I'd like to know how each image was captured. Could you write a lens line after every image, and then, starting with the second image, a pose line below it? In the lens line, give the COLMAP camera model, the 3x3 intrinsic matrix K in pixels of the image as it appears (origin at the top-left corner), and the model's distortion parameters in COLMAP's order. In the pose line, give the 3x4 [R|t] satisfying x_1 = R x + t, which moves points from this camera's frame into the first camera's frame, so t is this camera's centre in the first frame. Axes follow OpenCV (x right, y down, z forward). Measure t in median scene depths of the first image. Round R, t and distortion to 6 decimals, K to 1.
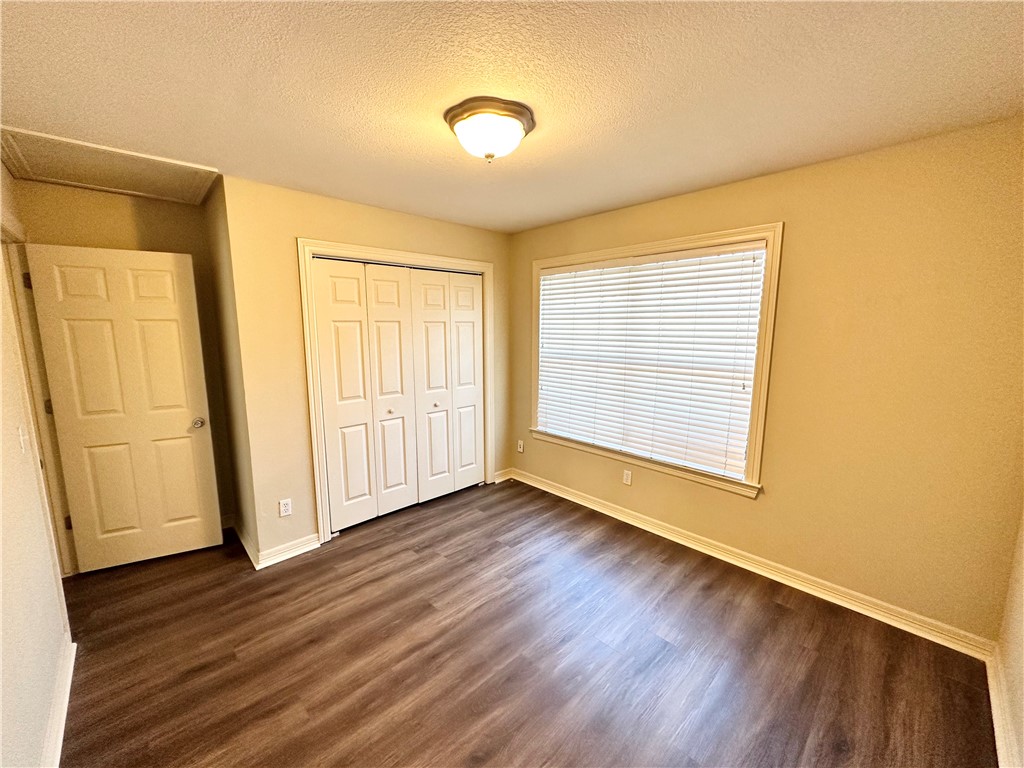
lens RADIAL K [[415.8, 0, 519.8], [0, 415.8, 383.4], [0, 0, 1]] dist [-0.002923, -0.000071]
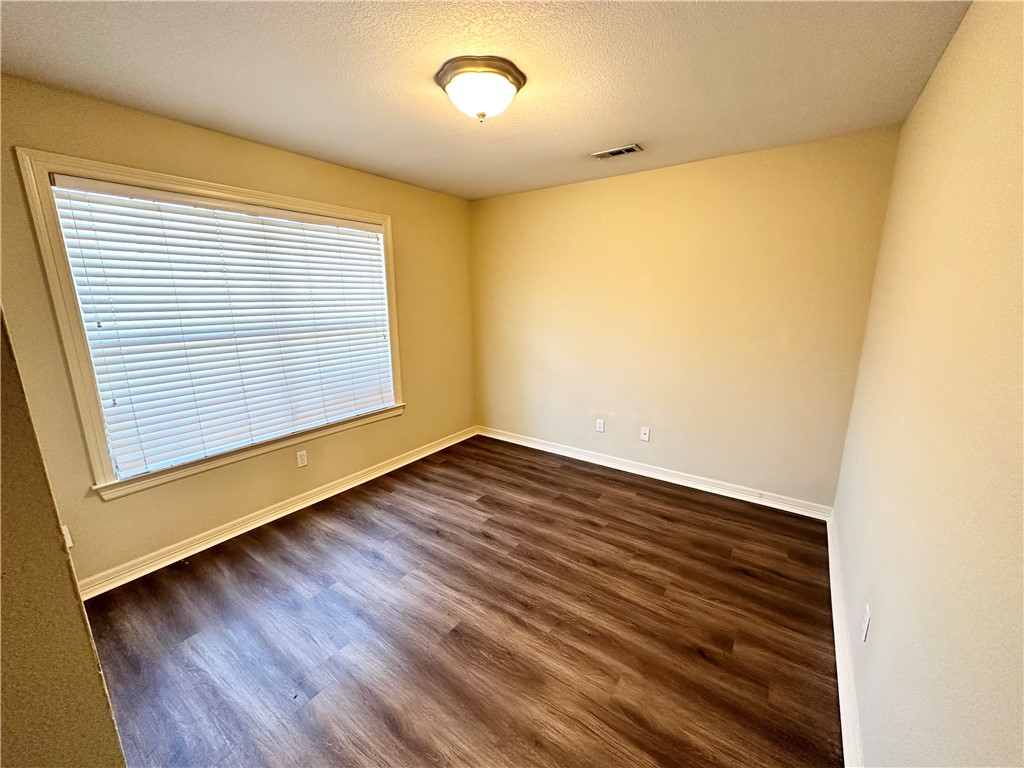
lens RADIAL K [[405.9, 0, 510.7], [0, 405.9, 384.3], [0, 0, 1]] dist [-0.000994, -0.000157]
pose [[-0.186488, -0.211644, 0.959390, -0.819636], [0.138570, 0.961092, 0.238955, -0.101266], [-0.972636, 0.177505, -0.149905, 0.836547]]
